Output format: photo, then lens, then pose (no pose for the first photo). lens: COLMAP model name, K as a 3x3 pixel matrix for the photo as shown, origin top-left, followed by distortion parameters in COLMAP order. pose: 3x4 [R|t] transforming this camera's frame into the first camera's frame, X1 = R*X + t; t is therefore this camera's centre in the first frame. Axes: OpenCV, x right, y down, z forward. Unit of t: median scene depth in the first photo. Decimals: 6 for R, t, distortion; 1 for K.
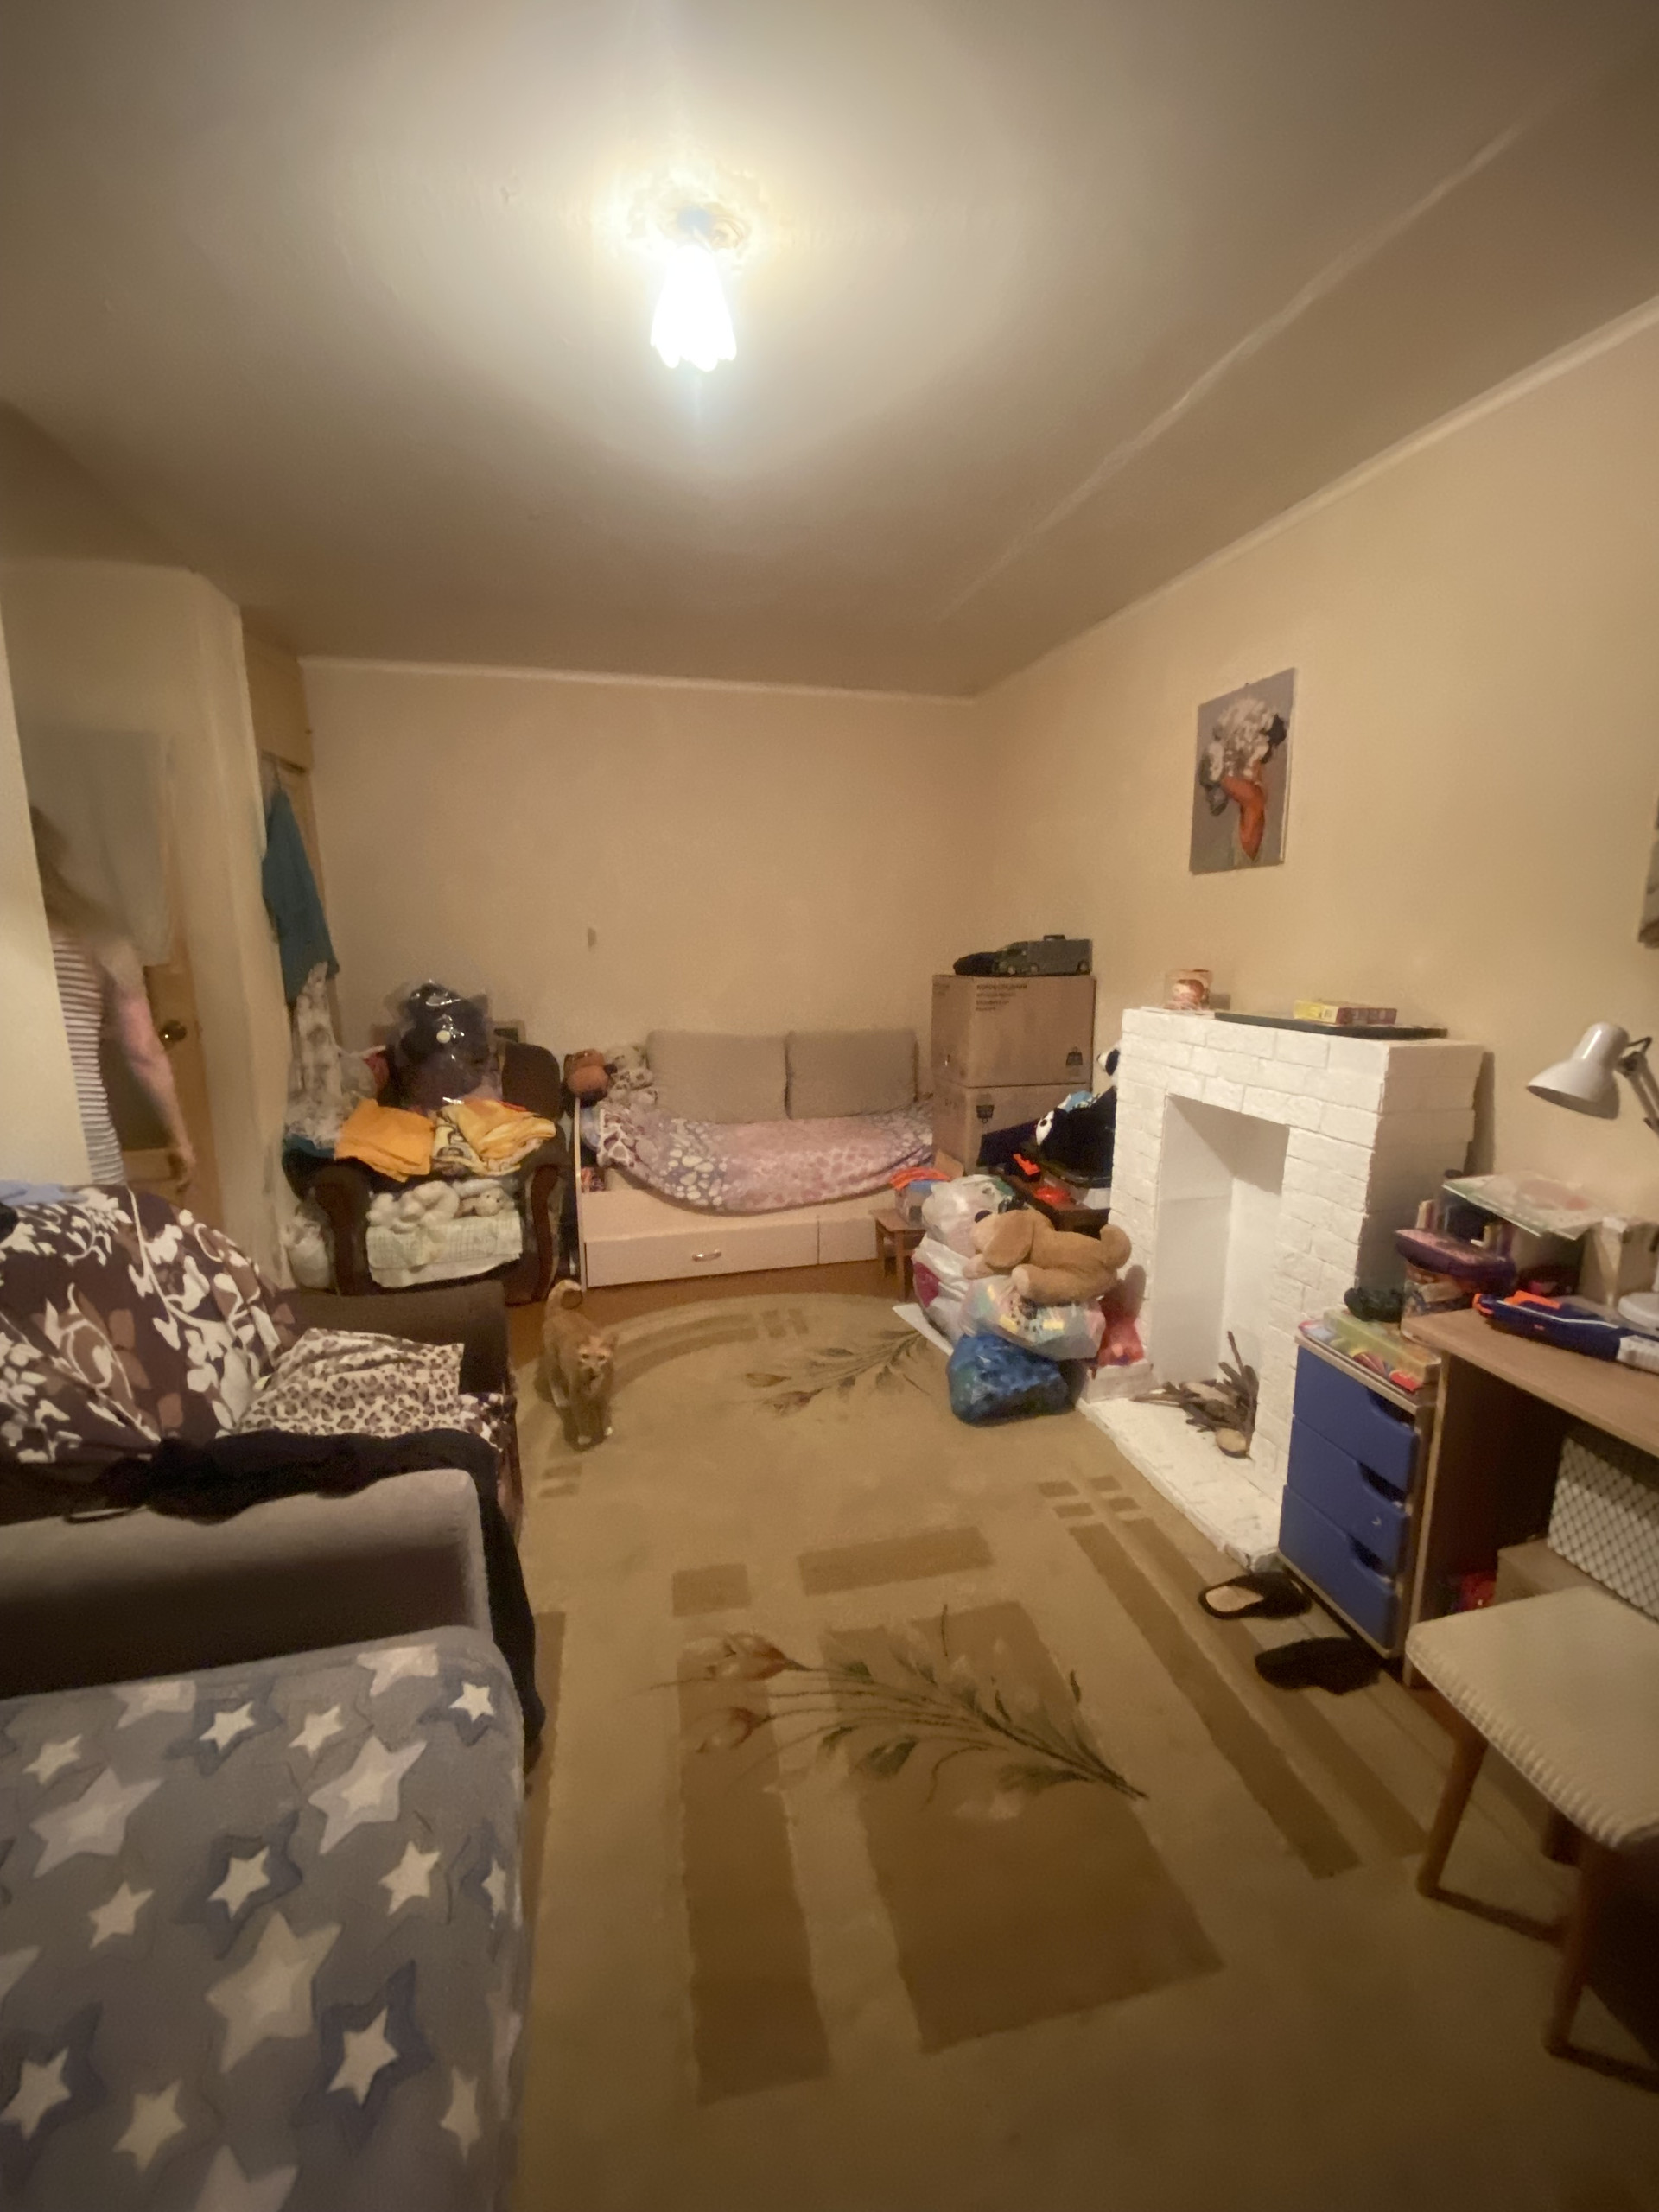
lens RADIAL K [[890.2, 0, 829.3], [0, 890.2, 1102.7], [0, 0, 1]] dist [0.000100, 0.000003]
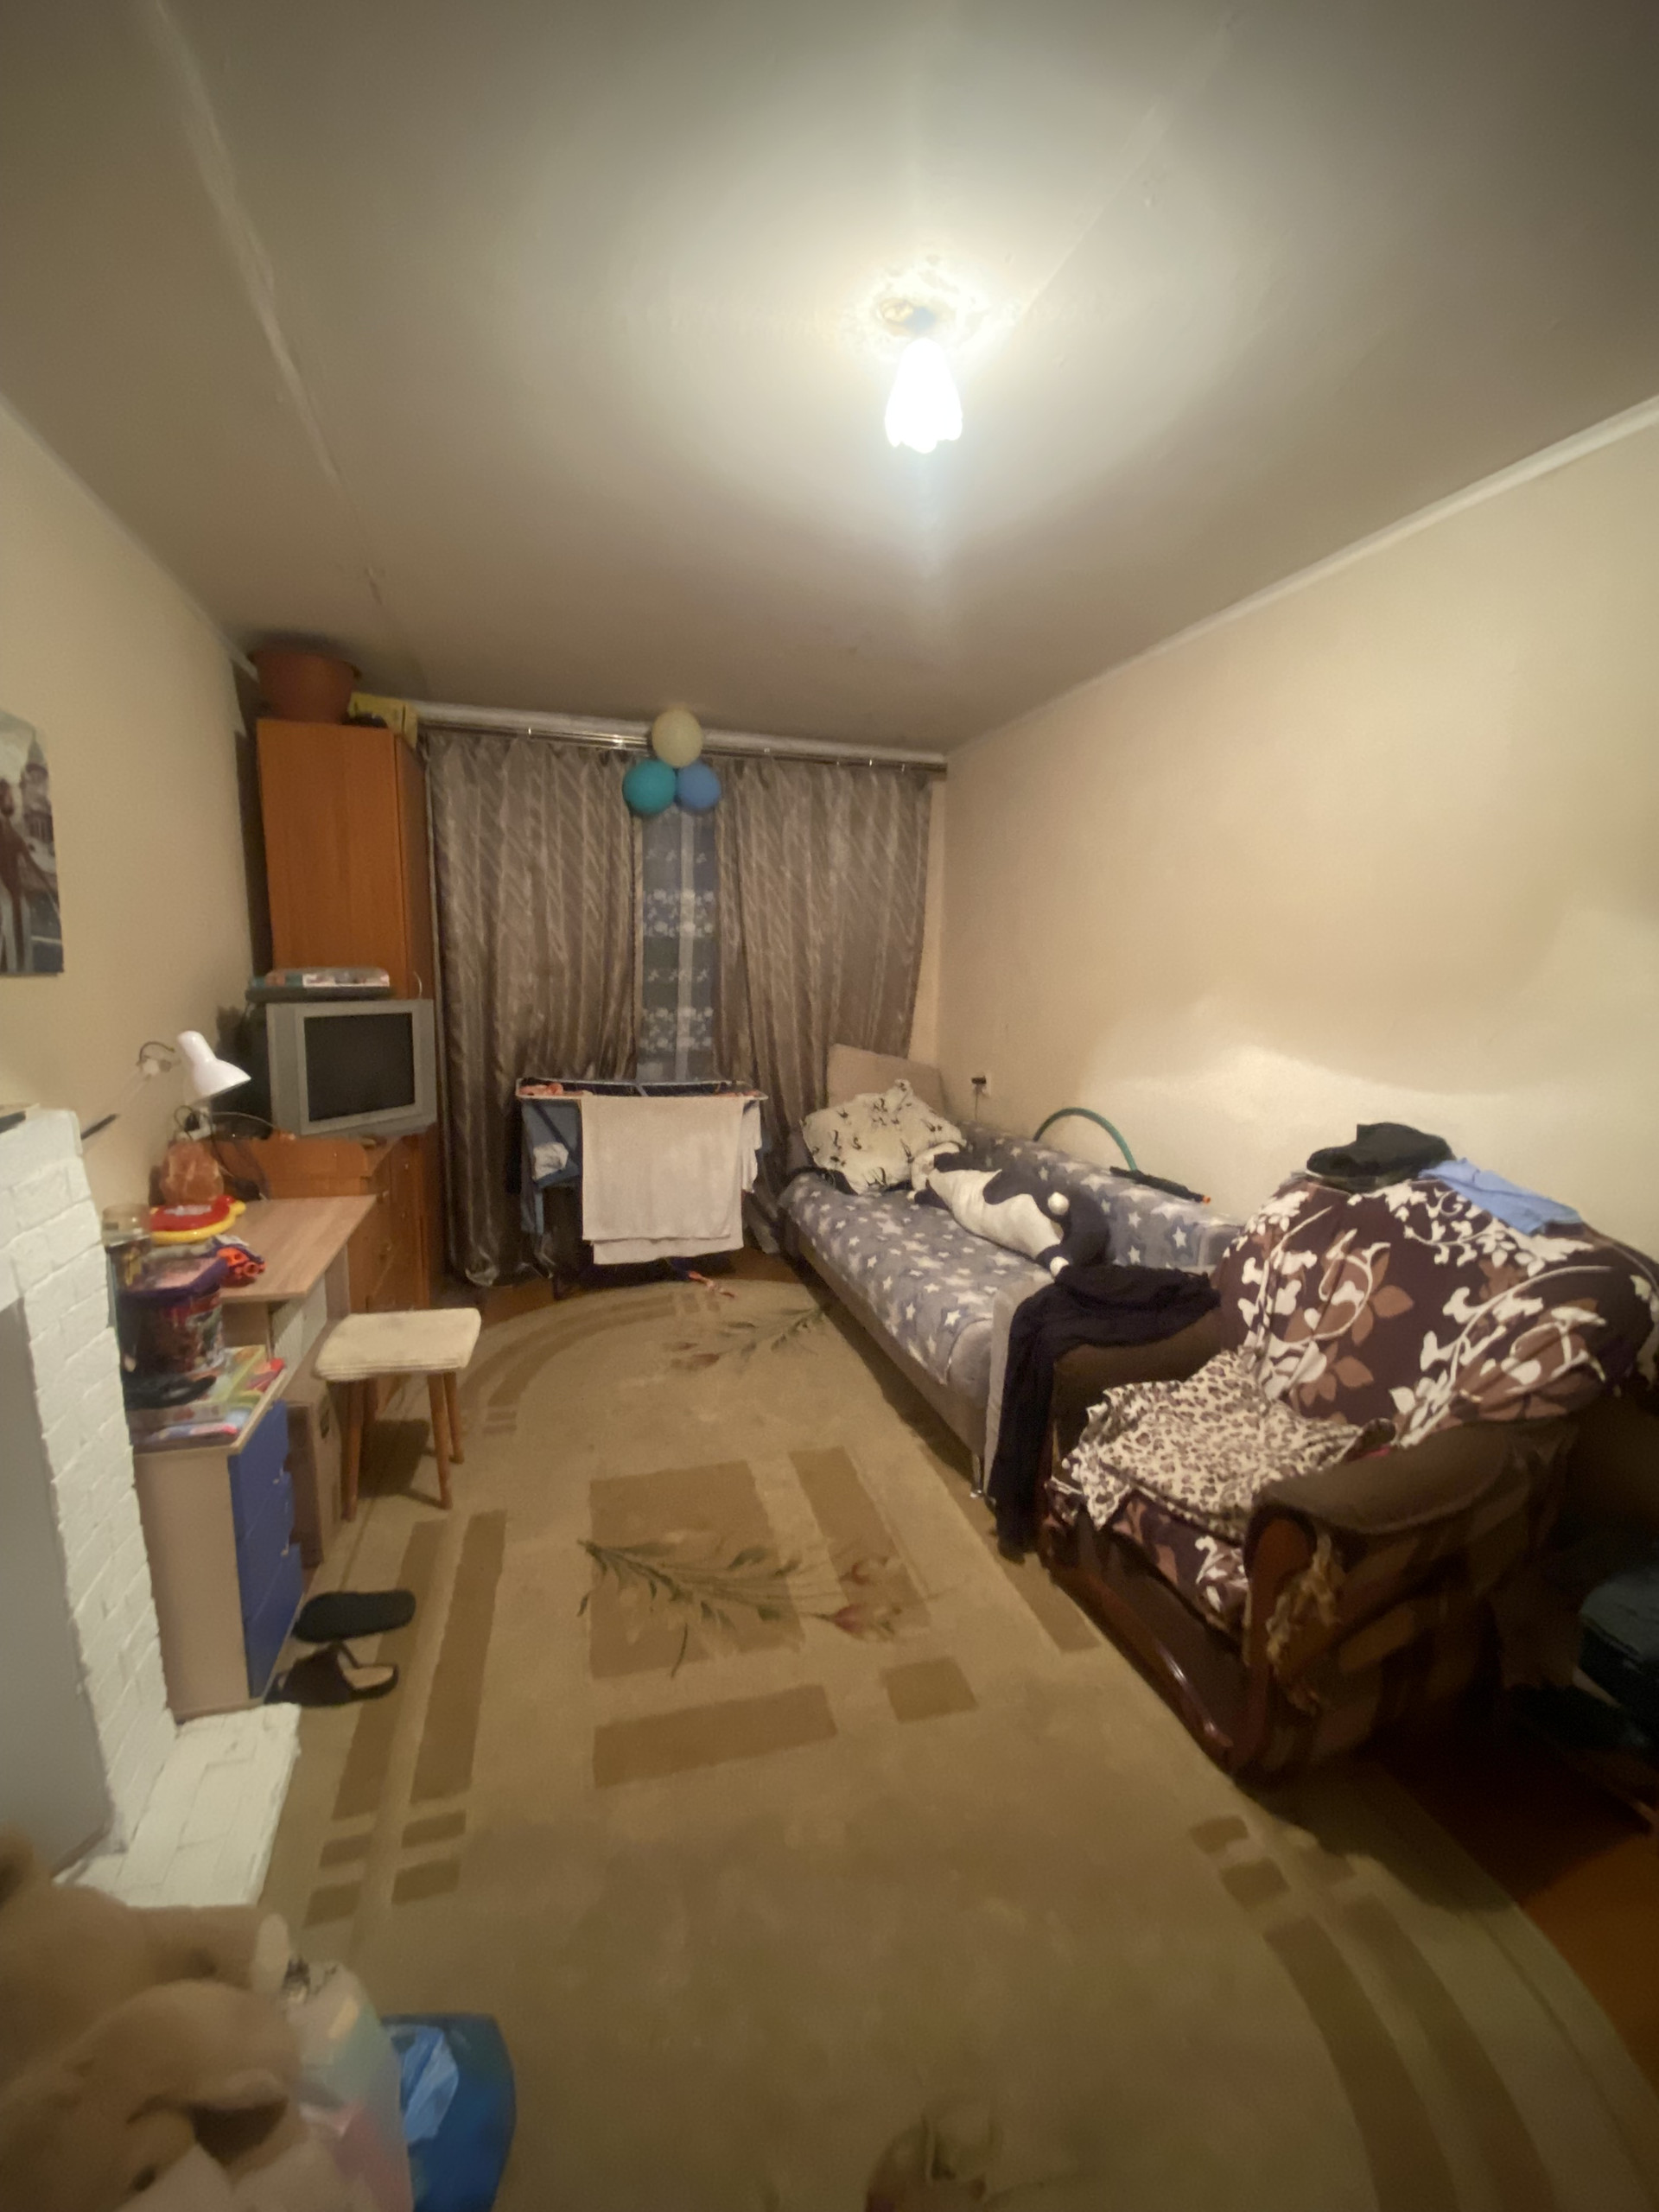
lens RADIAL K [[888.7, 0, 823.6], [0, 888.7, 1107.1], [0, 0, 1]] dist [-0.000289, -0.000013]
pose [[-0.998793, -0.000540, -0.049121, 0.018538], [-0.017526, 0.938052, 0.346052, -0.376598], [0.045891, 0.346495, -0.936929, 1.932802]]
